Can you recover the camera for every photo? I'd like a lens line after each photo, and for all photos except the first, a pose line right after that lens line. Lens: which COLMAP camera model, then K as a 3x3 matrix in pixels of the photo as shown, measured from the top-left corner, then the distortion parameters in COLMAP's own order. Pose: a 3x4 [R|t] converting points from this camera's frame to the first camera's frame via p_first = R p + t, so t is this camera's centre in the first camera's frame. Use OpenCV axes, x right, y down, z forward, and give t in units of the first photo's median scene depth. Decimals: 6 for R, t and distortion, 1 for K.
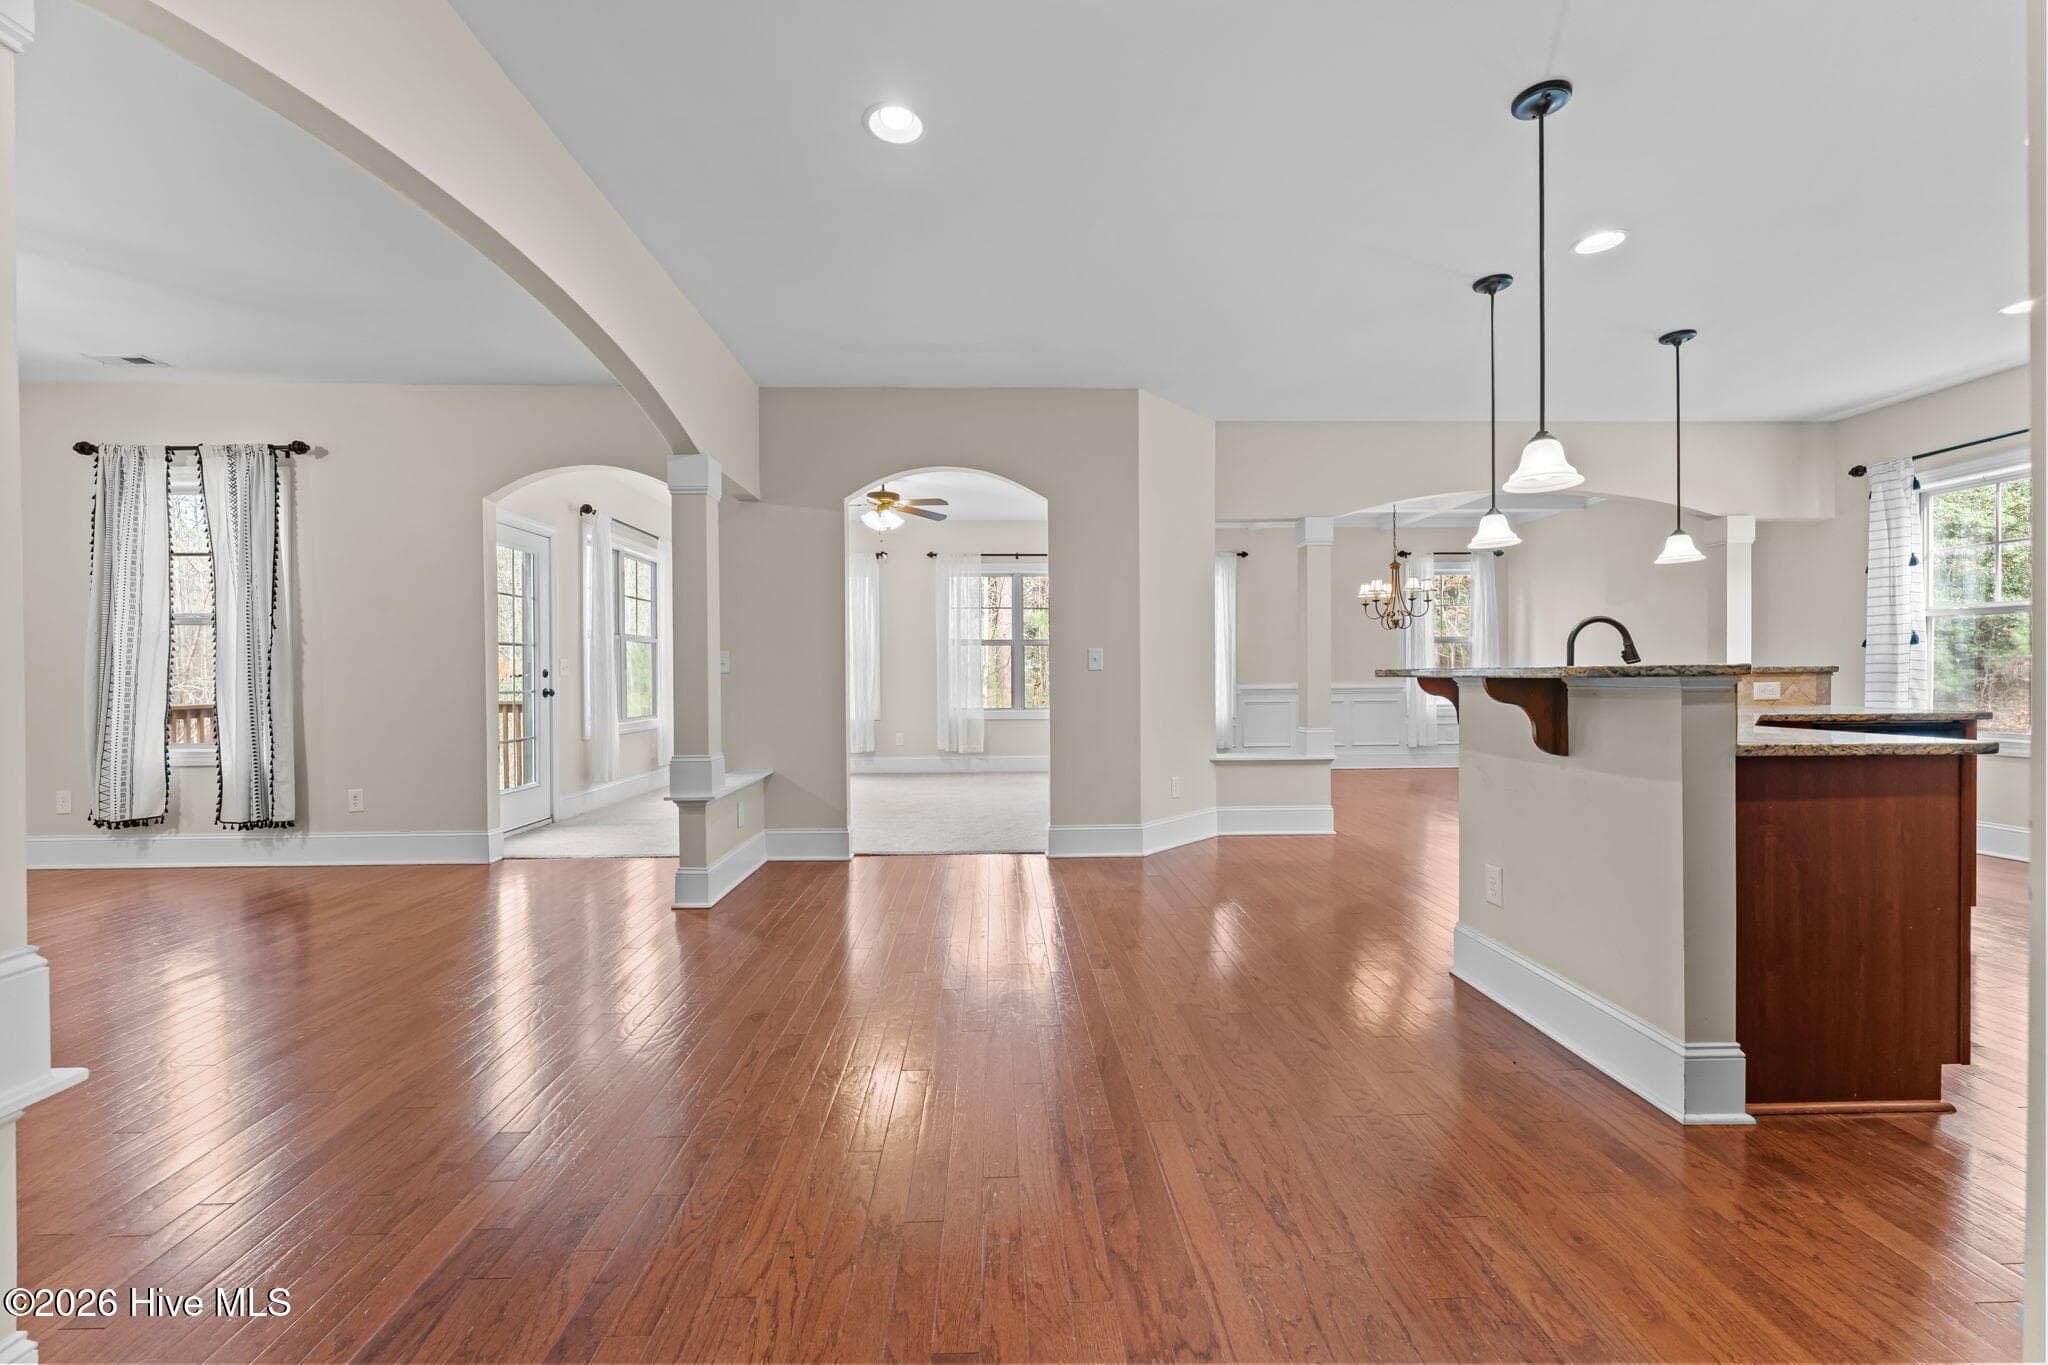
lens RADIAL K [[824.7, 0, 1017.3], [0, 824.7, 679.7], [0, 0, 1]] dist [0.000347, 0.000037]
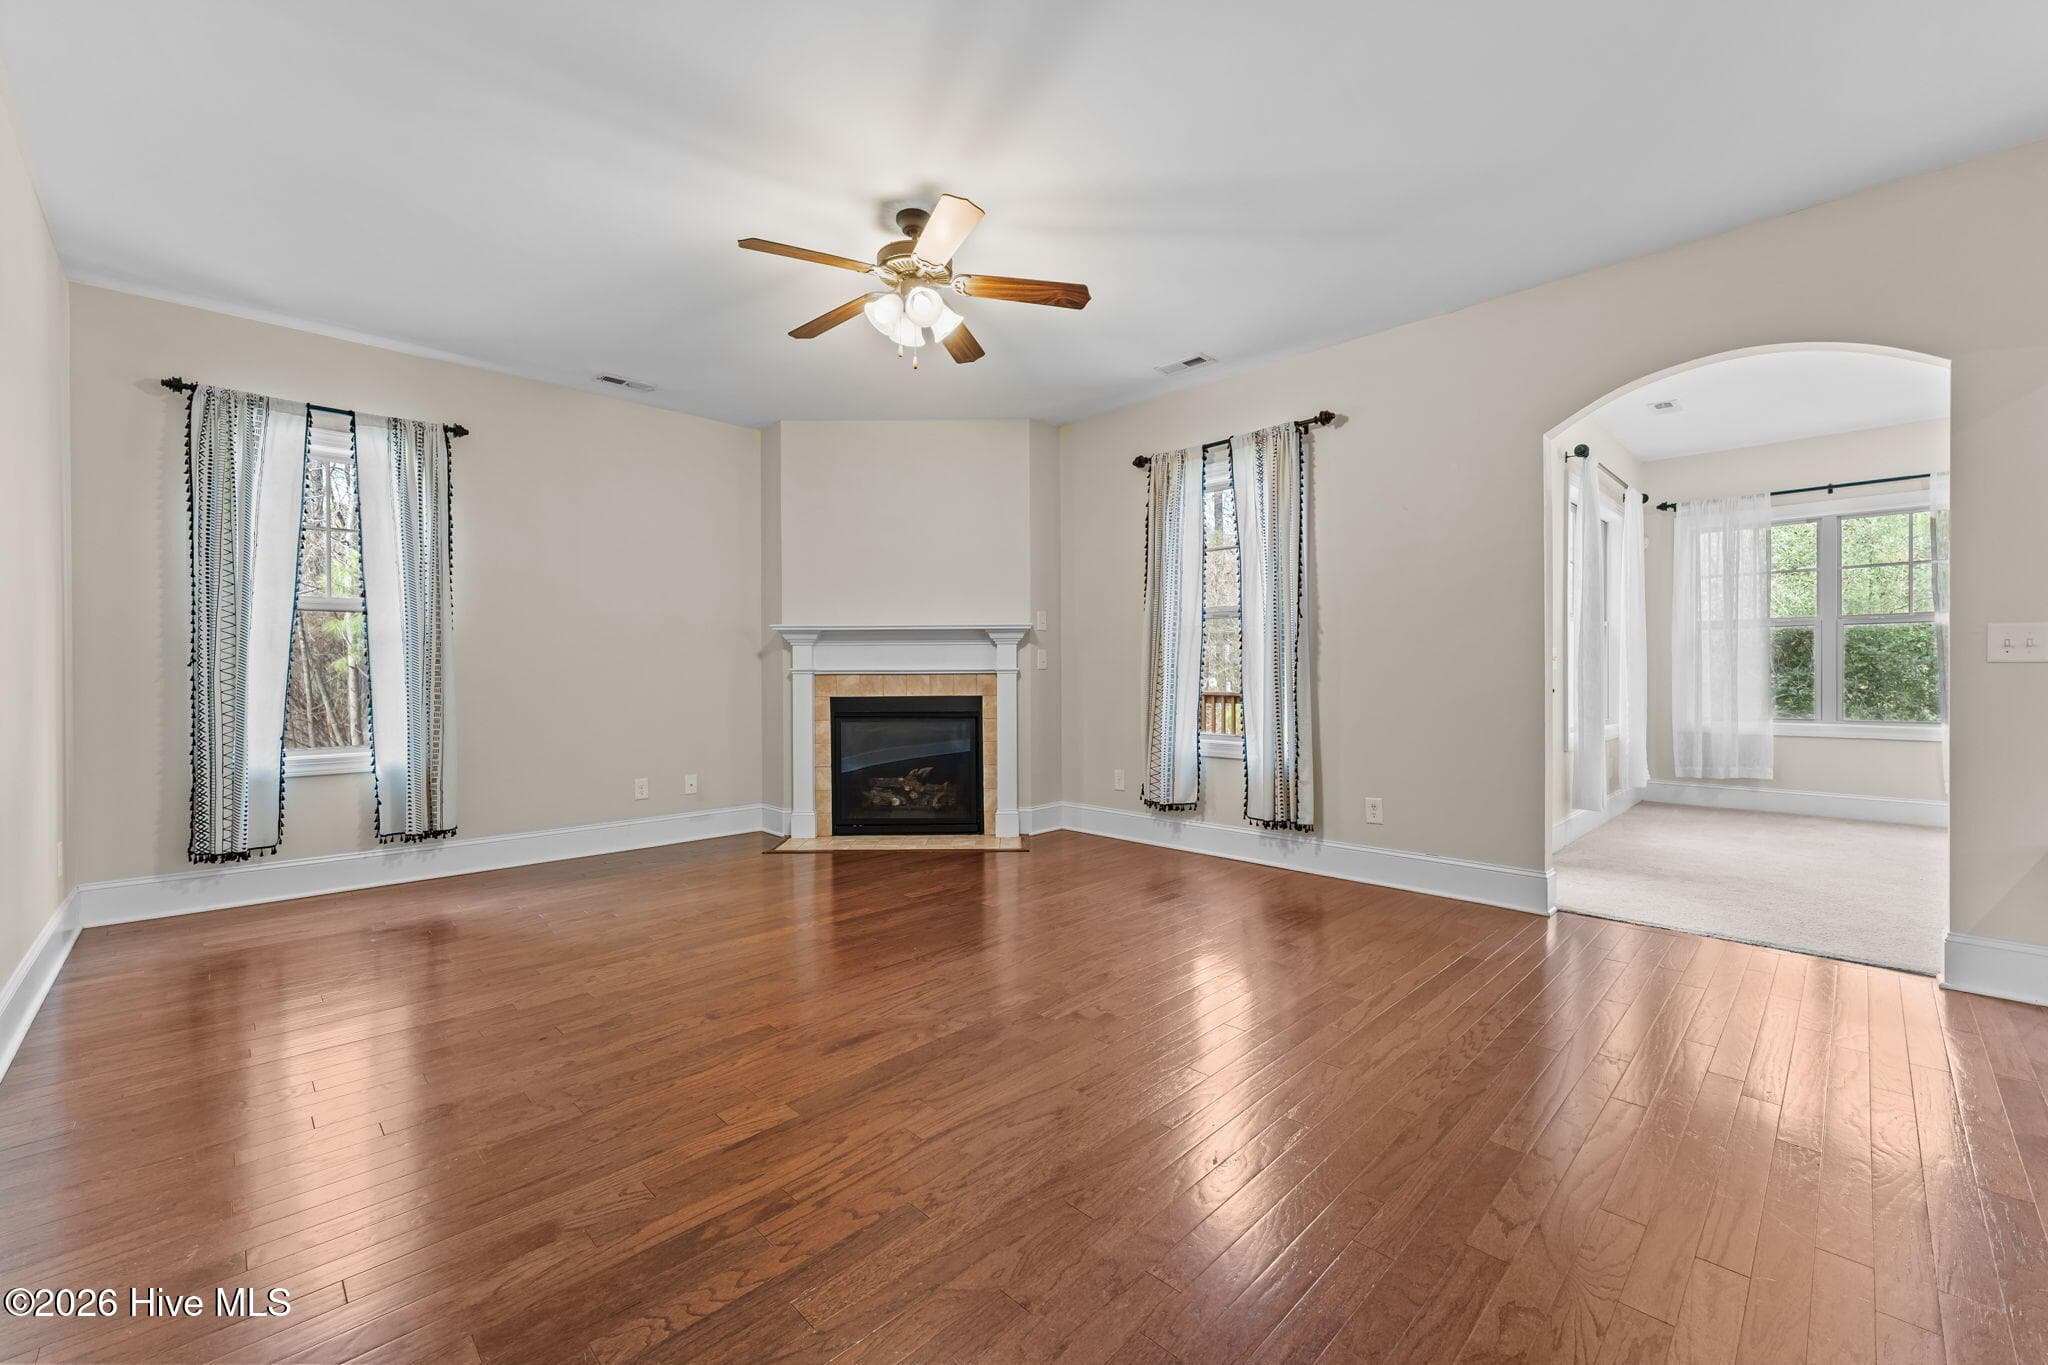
lens RADIAL K [[824.7, 0, 1017.3], [0, 824.7, 679.7], [0, 0, 1]] dist [0.000347, 0.000037]
pose [[0.676667, 0.010079, -0.736220, -0.426579], [-0.005943, 0.999948, 0.008228, 0.002379], [0.736265, -0.001192, 0.676692, 0.132605]]
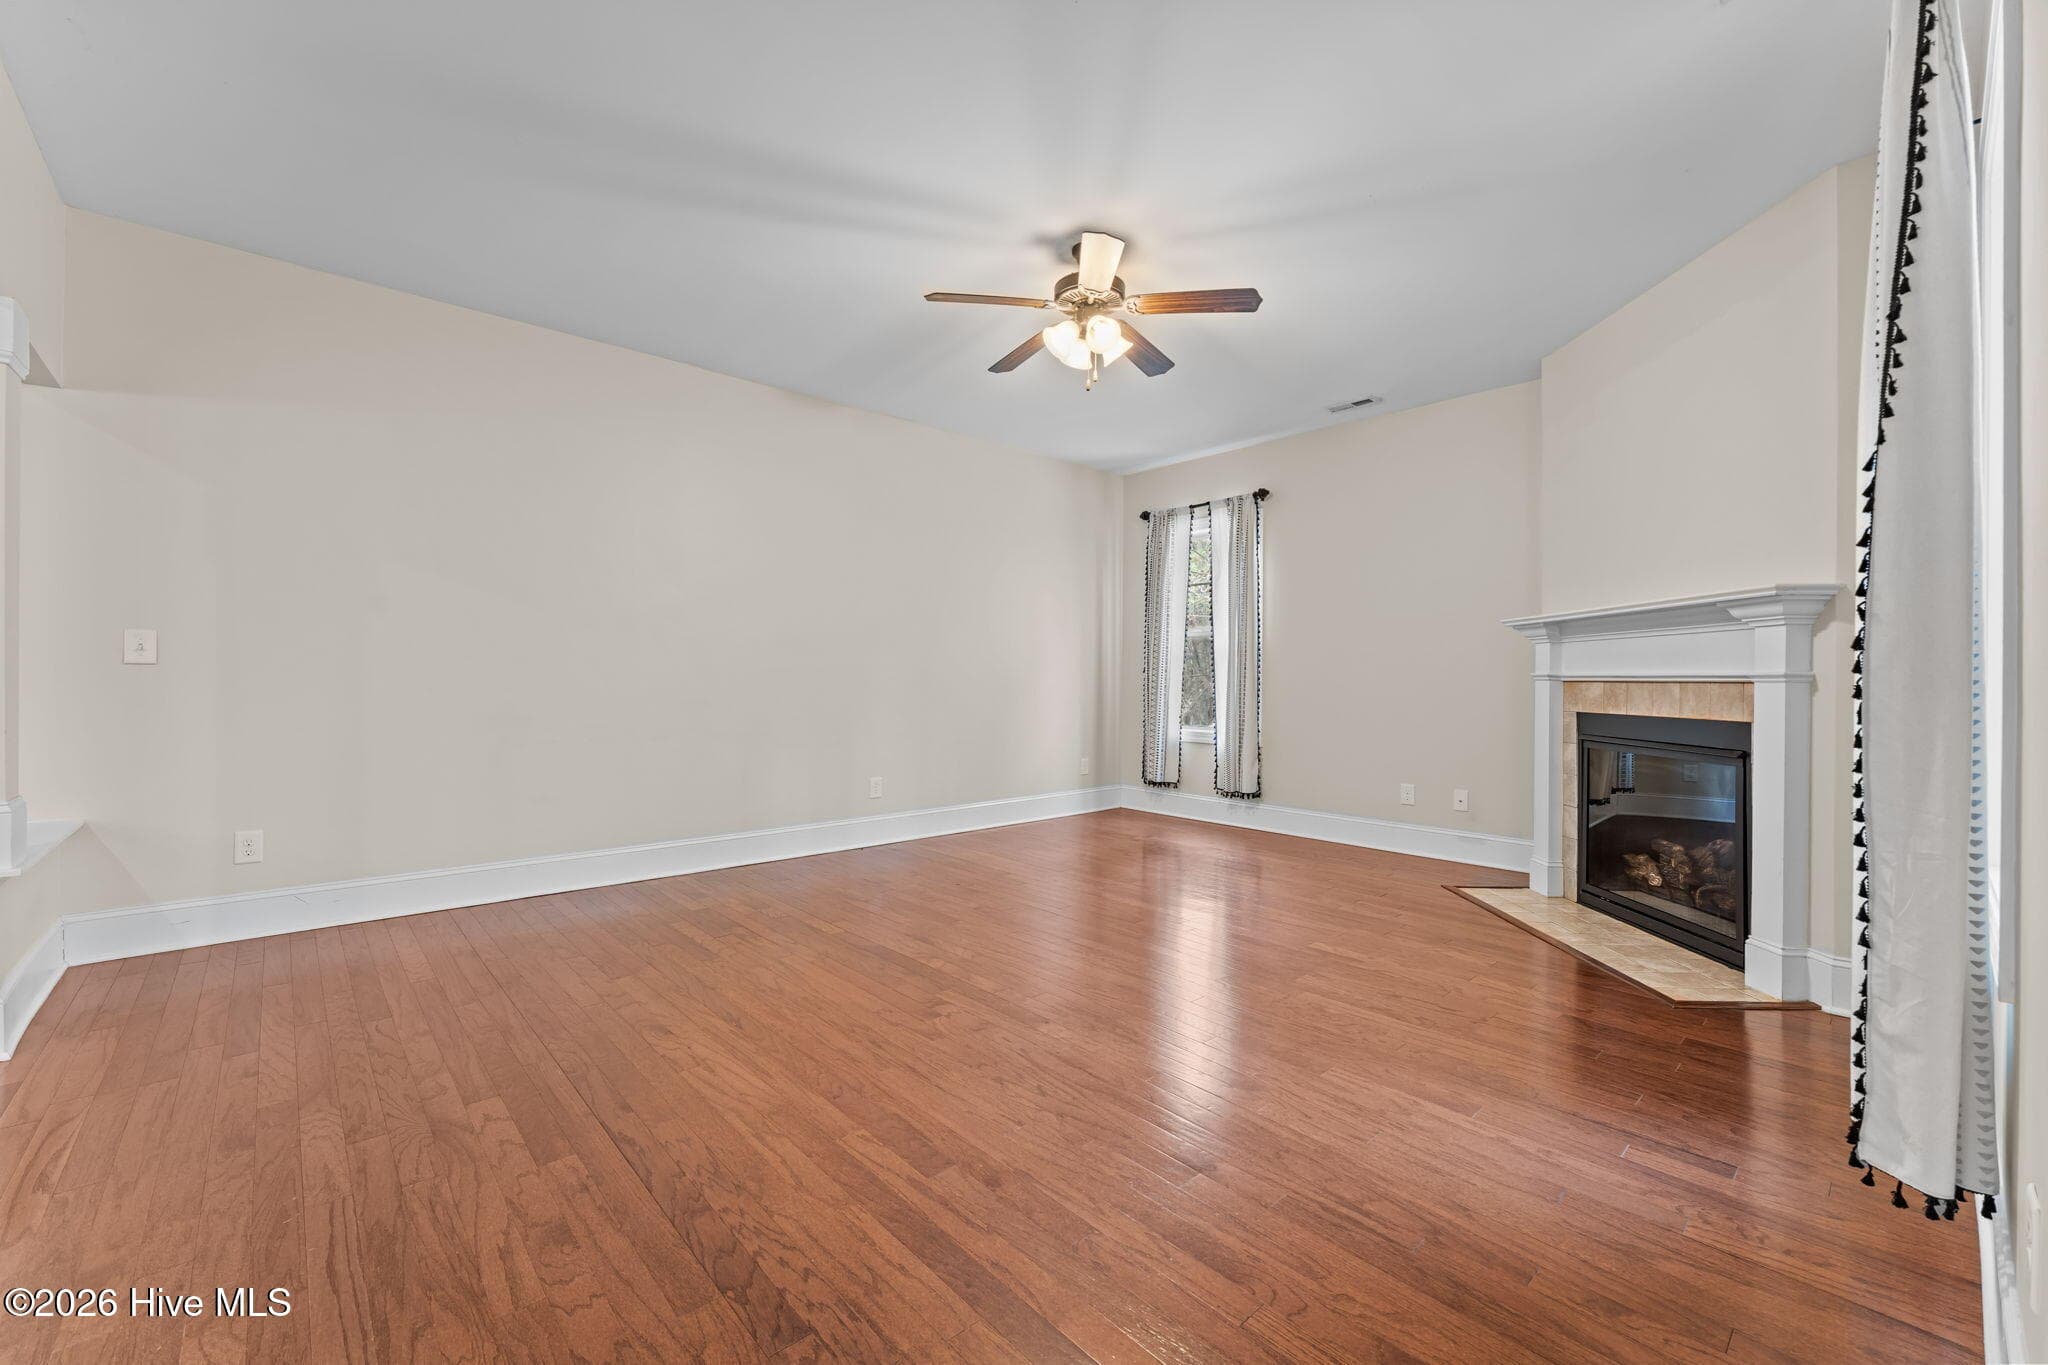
lens RADIAL K [[824.7, 0, 1017.3], [0, 824.7, 679.7], [0, 0, 1]] dist [0.000347, 0.000037]
pose [[-0.764837, 0.003575, -0.644213, -0.473889], [-0.005051, 0.999921, 0.011545, -0.002527], [0.644204, 0.012084, -0.764759, 1.023477]]
